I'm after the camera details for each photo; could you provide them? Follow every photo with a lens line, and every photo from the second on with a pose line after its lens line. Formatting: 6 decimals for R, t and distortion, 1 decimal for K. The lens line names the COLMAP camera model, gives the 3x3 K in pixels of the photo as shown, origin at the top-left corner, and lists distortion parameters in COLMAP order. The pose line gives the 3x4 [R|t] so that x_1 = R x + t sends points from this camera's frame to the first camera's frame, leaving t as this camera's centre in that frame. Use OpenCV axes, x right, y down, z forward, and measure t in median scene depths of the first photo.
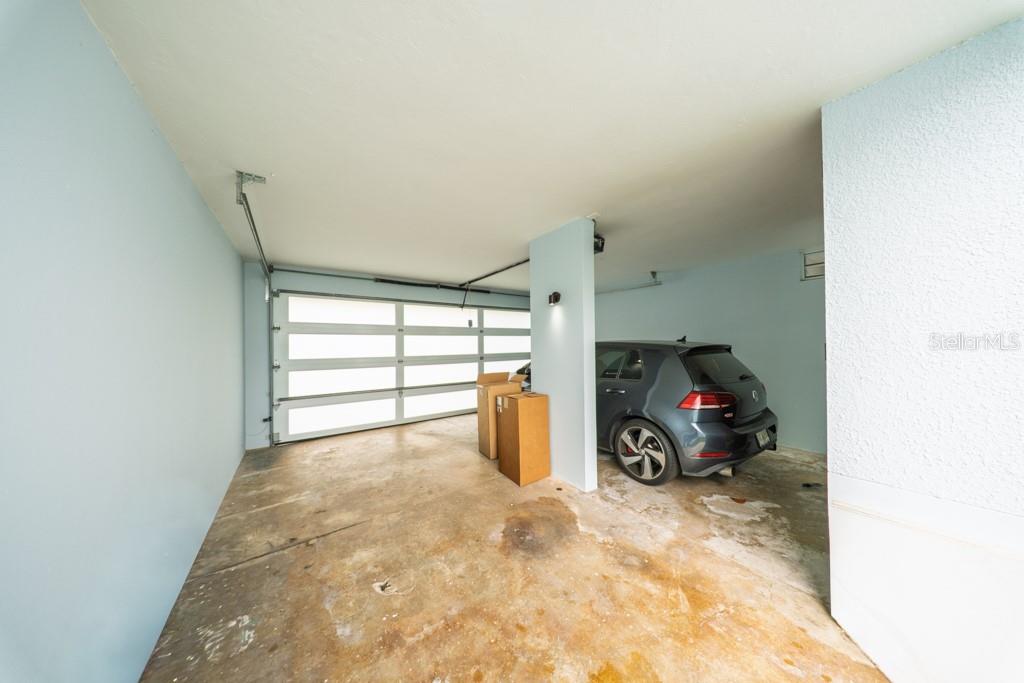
lens RADIAL K [[308.5, 0, 513.7], [0, 308.5, 343.2], [0, 0, 1]] dist [0.000542, 0.000038]
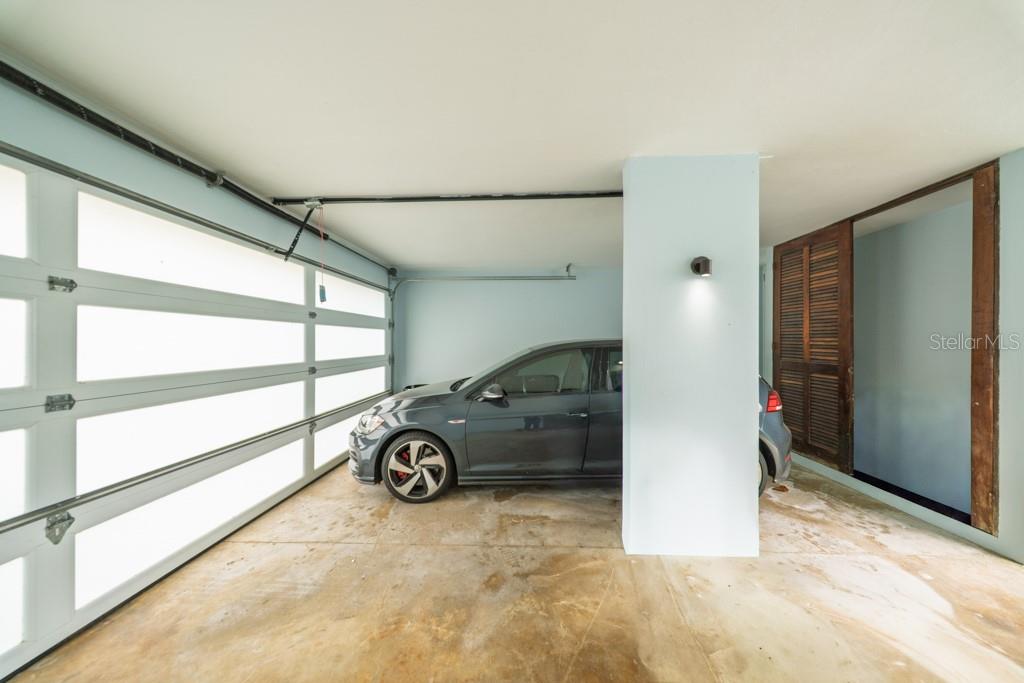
lens RADIAL K [[308.5, 0, 514.0], [0, 308.5, 340.5], [0, 0, 1]] dist [0.000542, 0.000038]
pose [[0.608128, 0.015744, 0.793683, -0.367215], [-0.005696, 0.999864, -0.015470, 0.008800], [-0.793818, 0.004887, 0.608135, 0.576503]]
